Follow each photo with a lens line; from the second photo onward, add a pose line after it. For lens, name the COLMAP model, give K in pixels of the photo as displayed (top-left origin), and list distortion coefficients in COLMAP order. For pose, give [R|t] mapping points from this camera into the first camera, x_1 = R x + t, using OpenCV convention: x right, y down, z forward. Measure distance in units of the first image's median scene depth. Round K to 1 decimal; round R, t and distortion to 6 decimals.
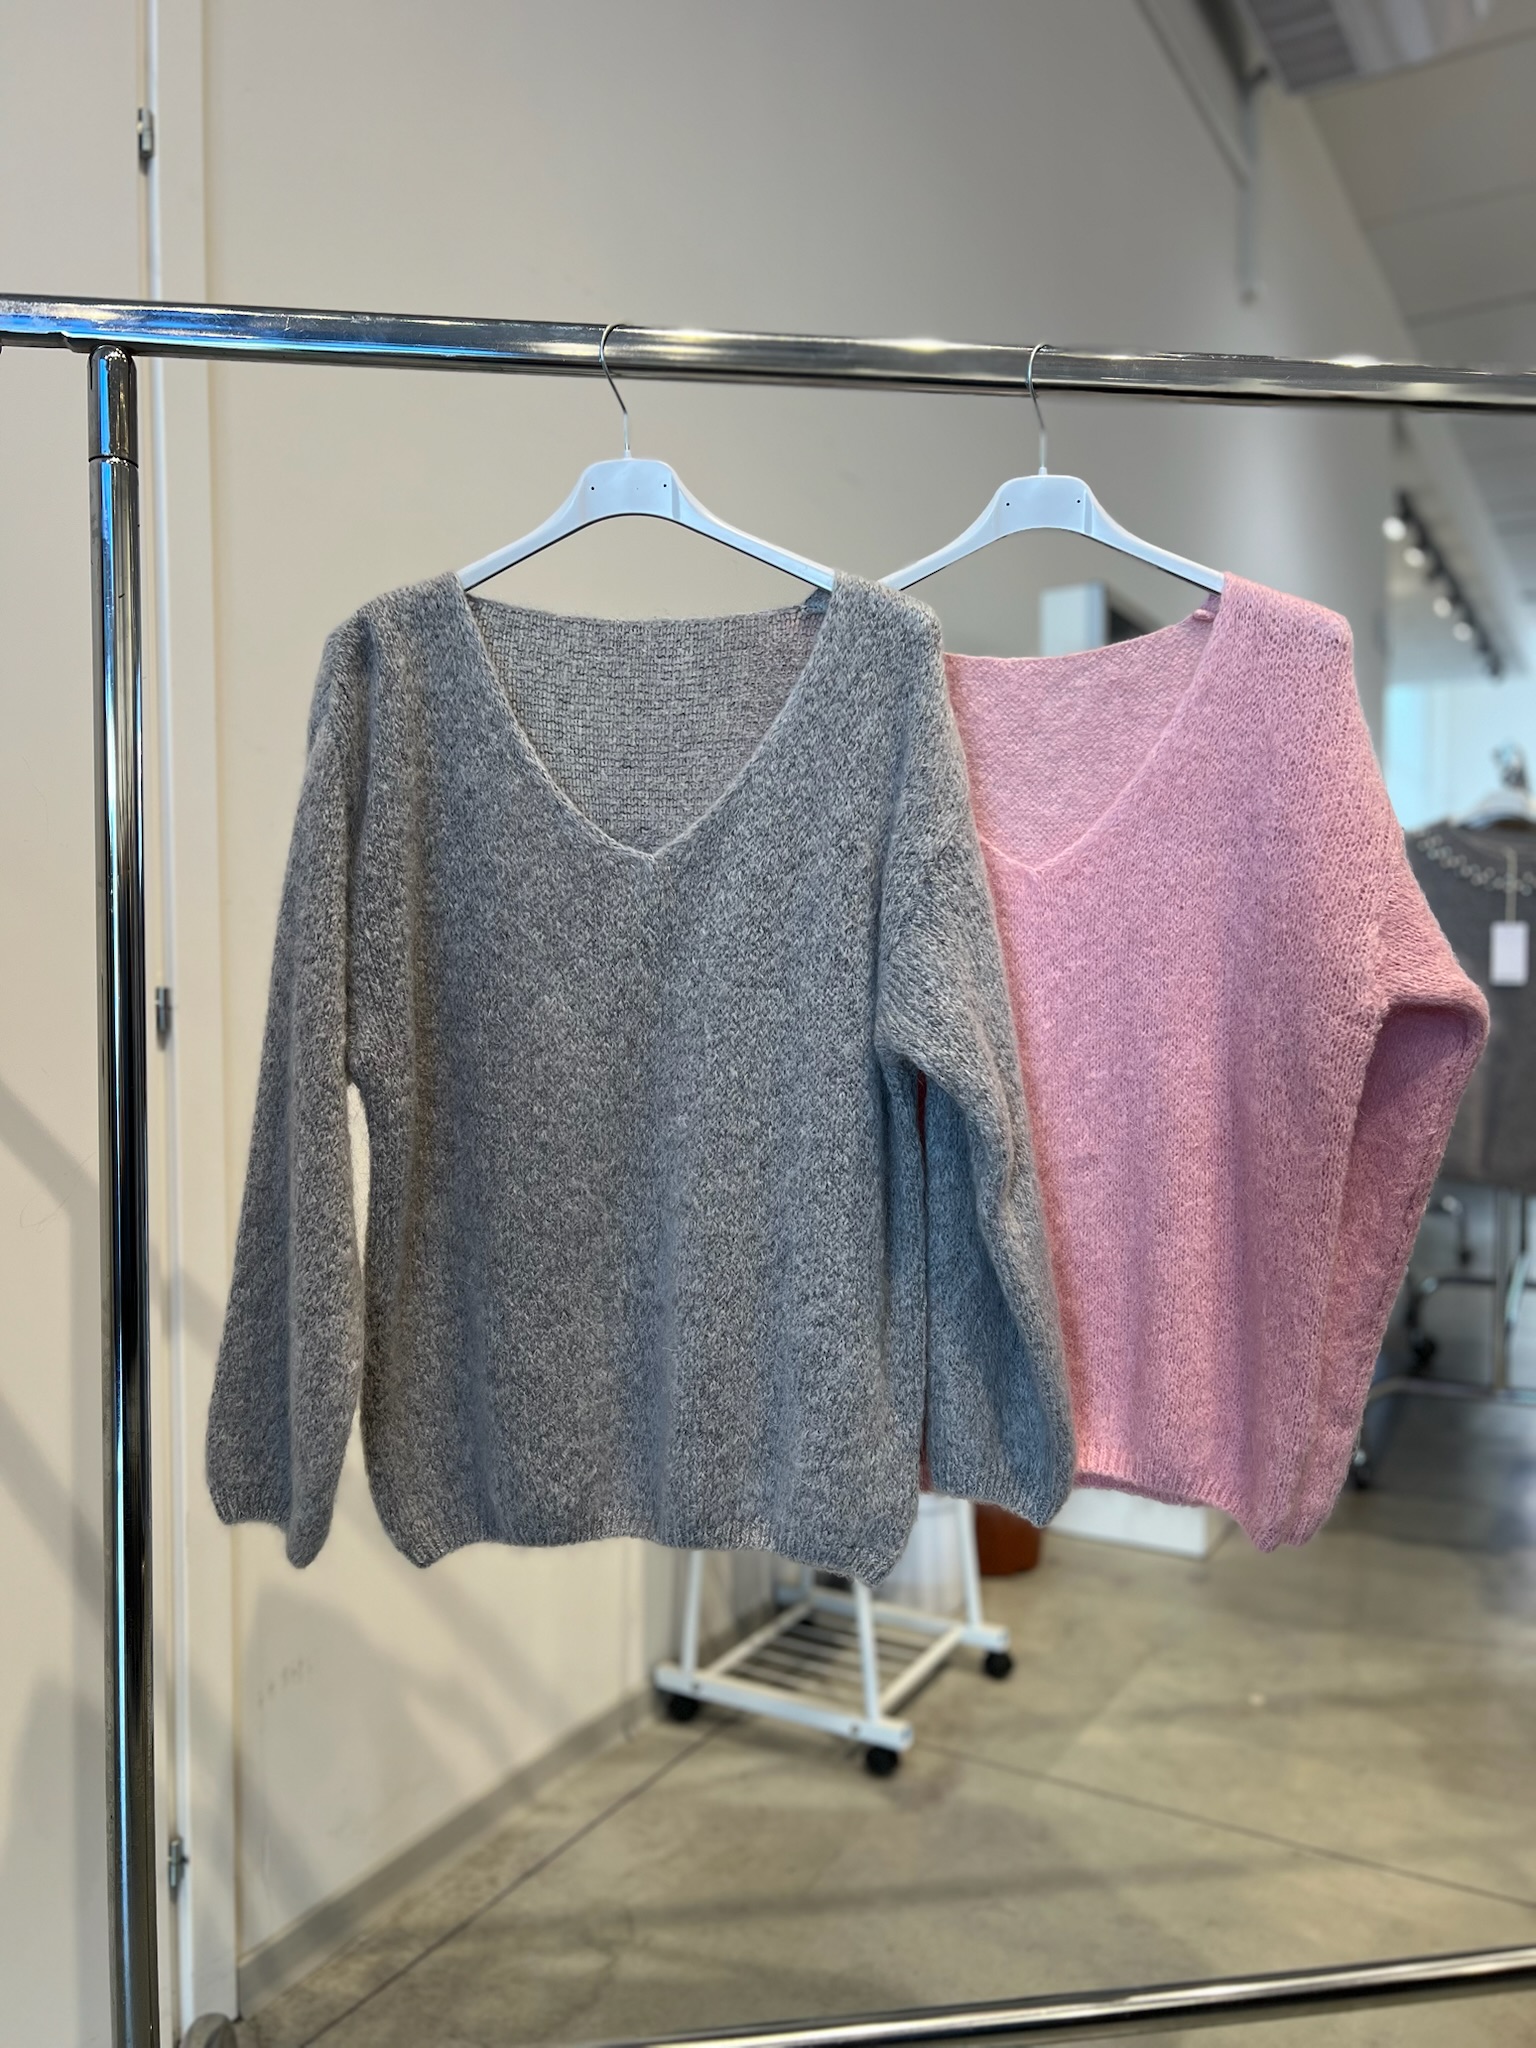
lens RADIAL K [[1571.9, 0, 780.0], [0, 1571.9, 1002.2], [0, 0, 1]] dist [0.071739, -0.054166]
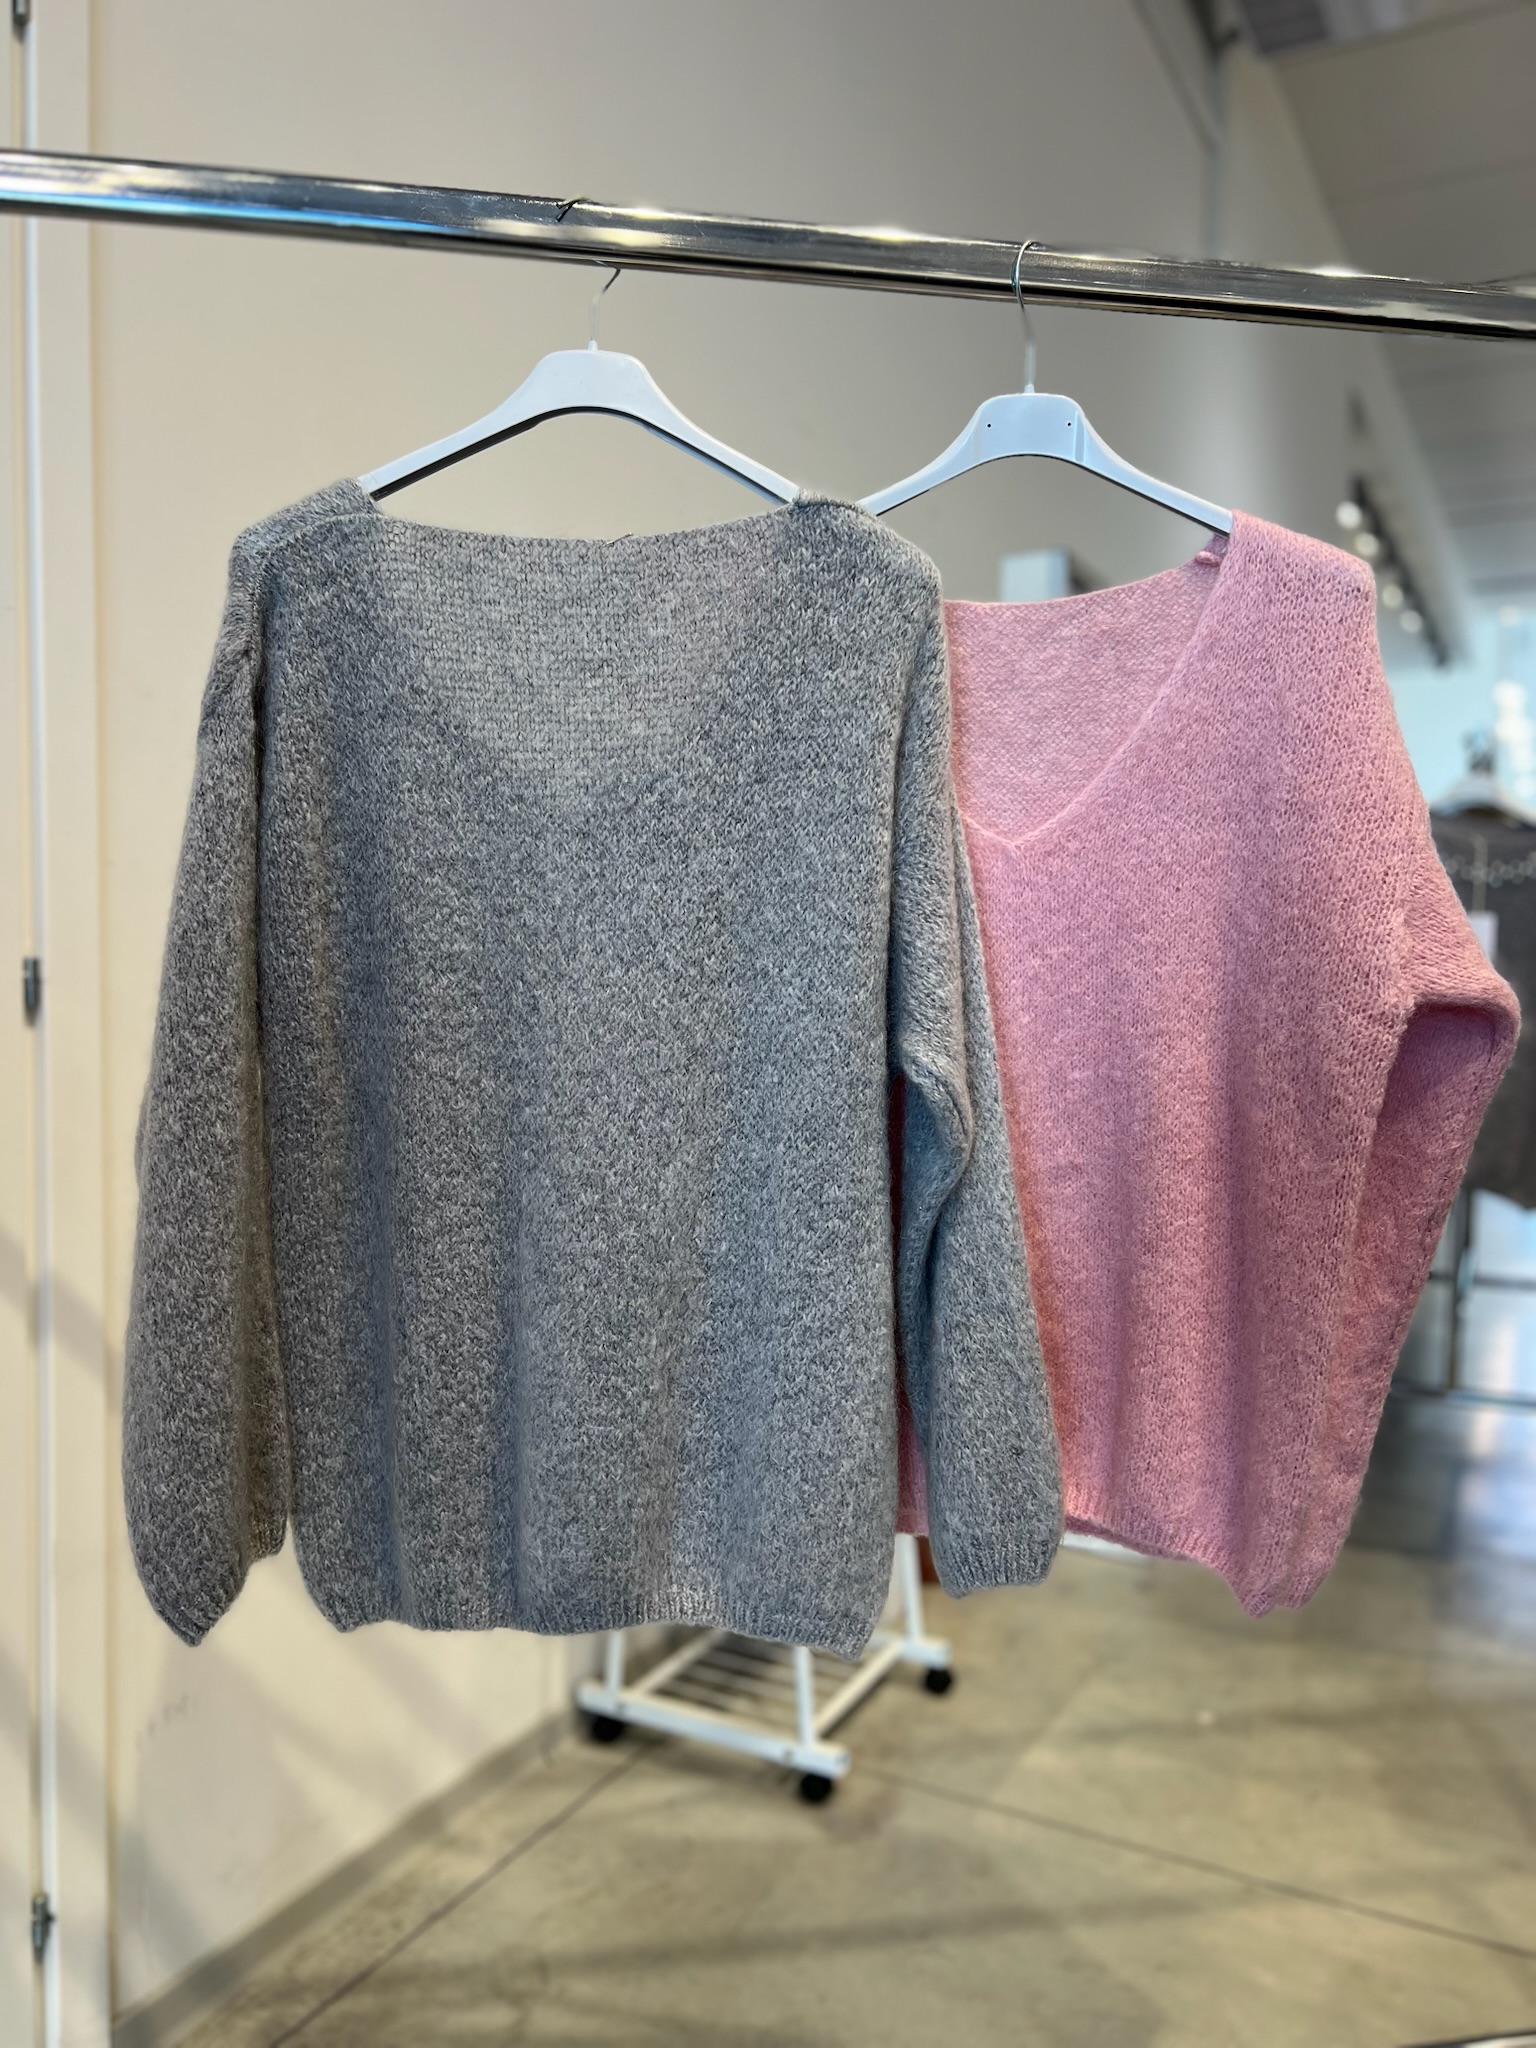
lens RADIAL K [[1571.9, 0, 776.5], [0, 1571.9, 1008.0], [0, 0, 1]] dist [0.071739, -0.054166]
pose [[0.999261, 0.016017, 0.034940, -0.000043], [-0.016604, 0.999725, 0.016578, -0.002332], [-0.034665, -0.017145, 0.999252, 0.066862]]
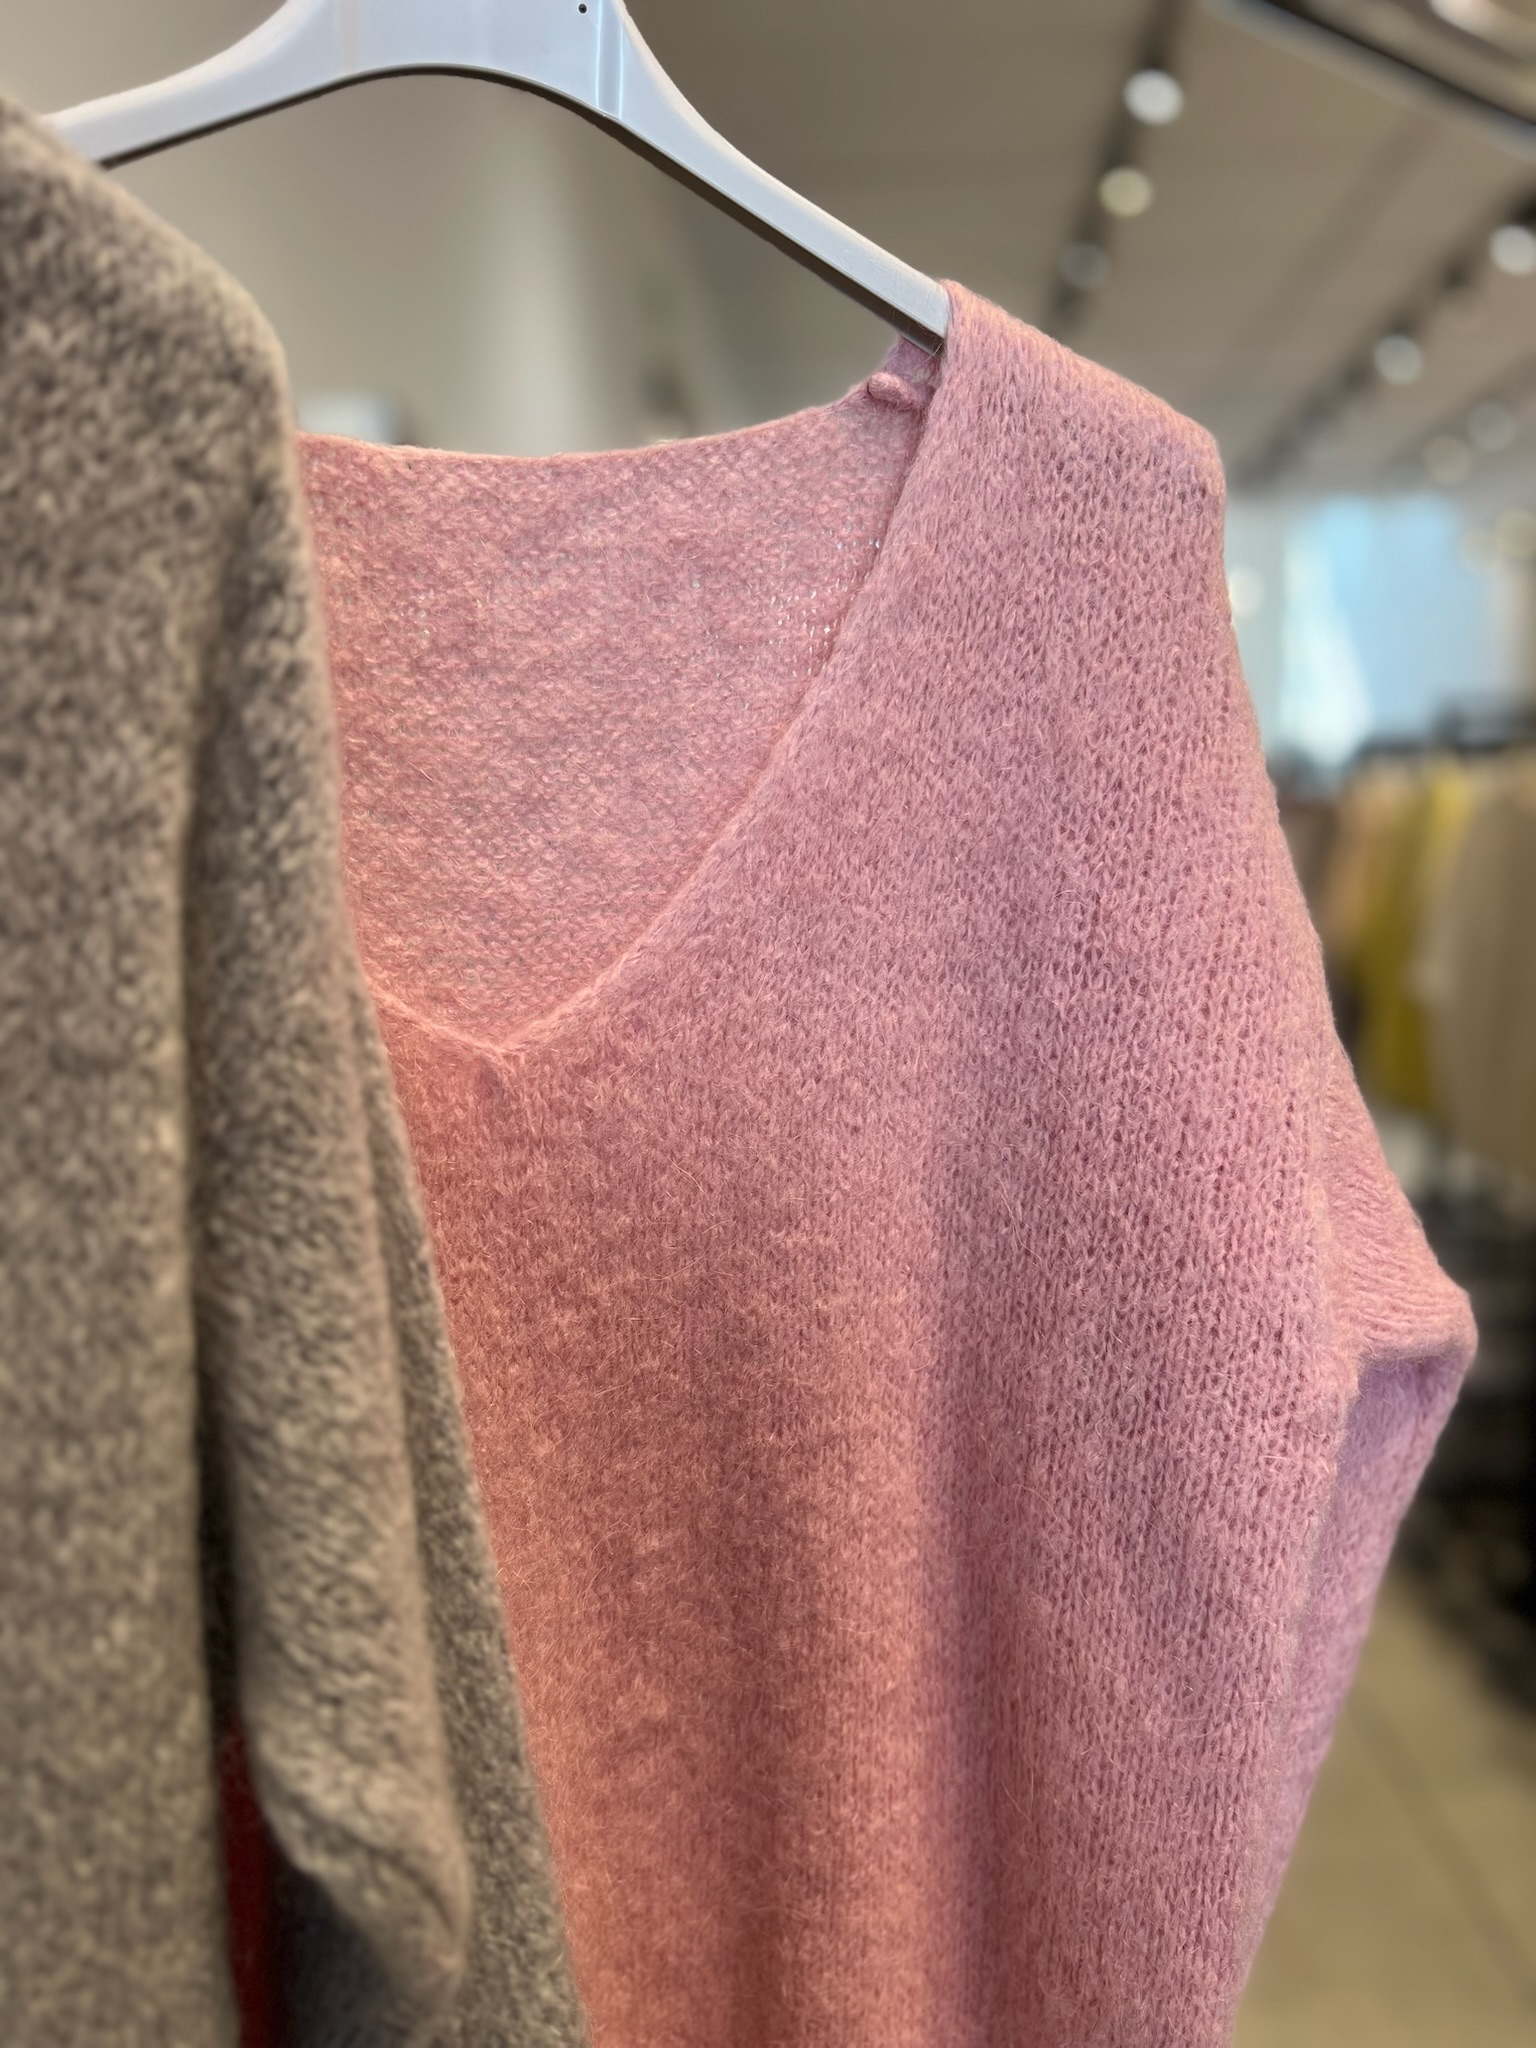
lens RADIAL K [[1571.9, 0, 770.2], [0, 1571.9, 1058.4], [0, 0, 1]] dist [0.071739, -0.054166]
pose [[0.898623, -0.055573, 0.435187, 0.032136], [0.009196, 0.994113, 0.107960, -0.066998], [-0.438625, -0.093013, 0.893844, 0.354866]]
